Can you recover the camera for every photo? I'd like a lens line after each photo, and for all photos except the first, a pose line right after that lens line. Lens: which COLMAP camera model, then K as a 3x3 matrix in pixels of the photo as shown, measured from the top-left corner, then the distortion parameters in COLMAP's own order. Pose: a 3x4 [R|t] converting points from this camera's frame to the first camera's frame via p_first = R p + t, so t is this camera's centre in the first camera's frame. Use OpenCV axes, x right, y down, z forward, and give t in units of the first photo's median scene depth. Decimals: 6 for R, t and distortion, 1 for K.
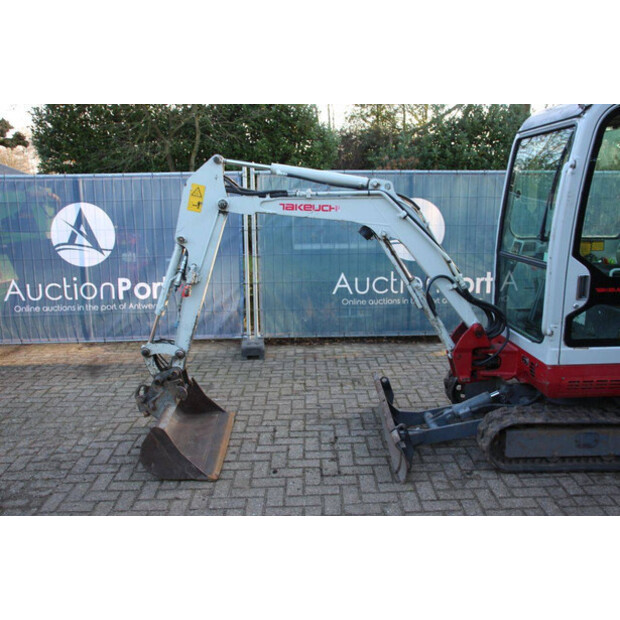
lens RADIAL K [[564.0, 0, 315.5], [0, 564.0, 312.0], [0, 0, 1]] dist [-0.153151, 0.188830]
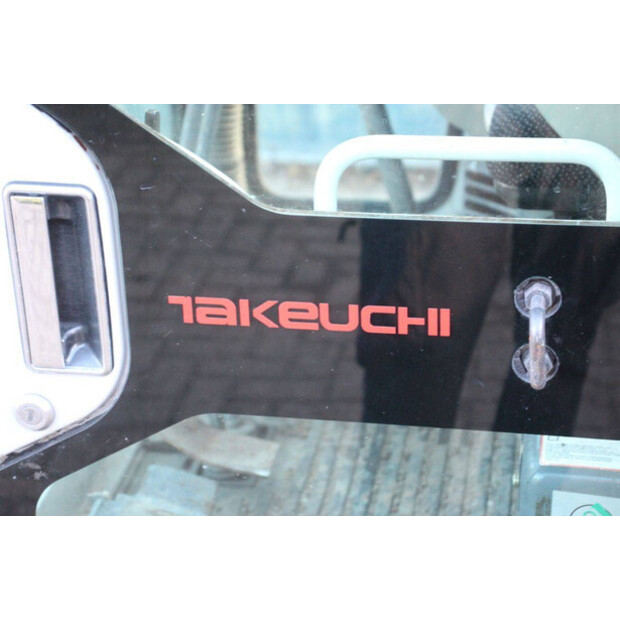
lens RADIAL K [[1444.7, 0, 310.3], [0, 1444.7, 329.5], [0, 0, 1]] dist [0.462148, -0.154993]
pose [[0.978025, 0.076838, -0.193811, 0.505976], [-0.023854, 0.964744, 0.262109, -0.101177], [0.207118, -0.251726, 0.945376, 0.585626]]
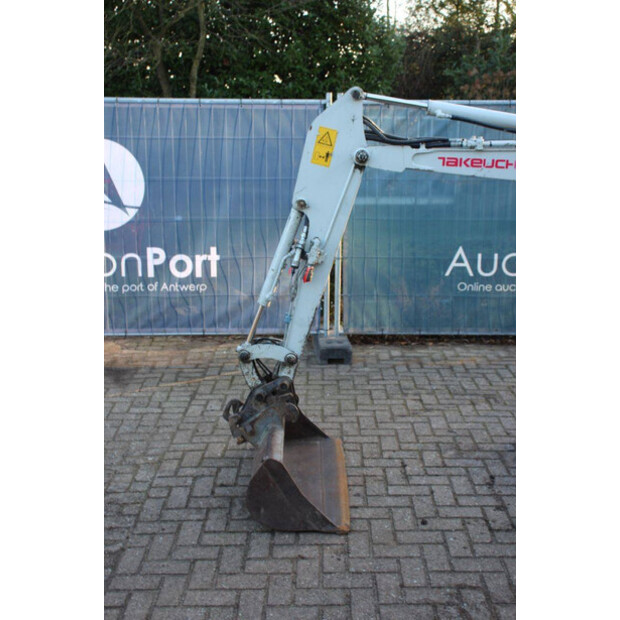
lens RADIAL K [[806.3, 0, 311.7], [0, 806.3, 316.0], [0, 0, 1]] dist [-0.016129, 0.325145]
pose [[0.999416, 0.020430, -0.027377, -0.180911], [-0.019562, 0.999308, 0.031629, -0.015318], [0.028005, -0.031075, 0.999125, -0.055191]]
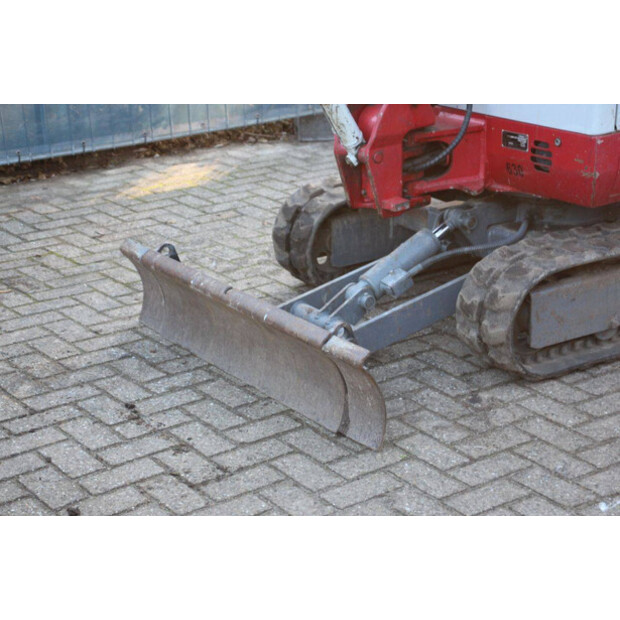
lens RADIAL K [[1444.7, 0, 310.3], [0, 1444.7, 329.5], [0, 0, 1]] dist [0.462148, -0.154993]
pose [[0.824010, -0.202912, 0.528993, -0.413502], [0.128589, 0.976282, 0.174180, 0.005955], [-0.551790, -0.075503, 0.830558, 0.067912]]
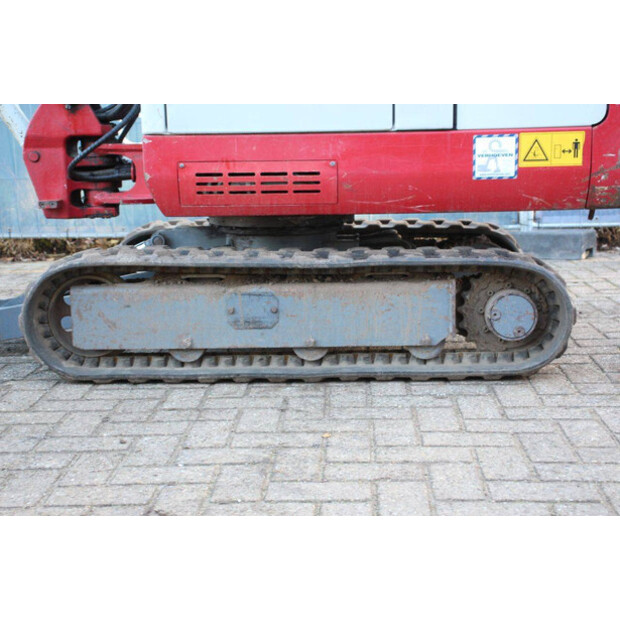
lens RADIAL K [[1092.9, 0, 312.7], [0, 1092.9, 317.1], [0, 0, 1]] dist [0.180221, 0.344804]
pose [[0.998592, 0.000083, -0.053056, 0.526010], [-0.001433, 0.999676, -0.025407, 0.232589], [0.053037, 0.025447, 0.998268, 0.092975]]
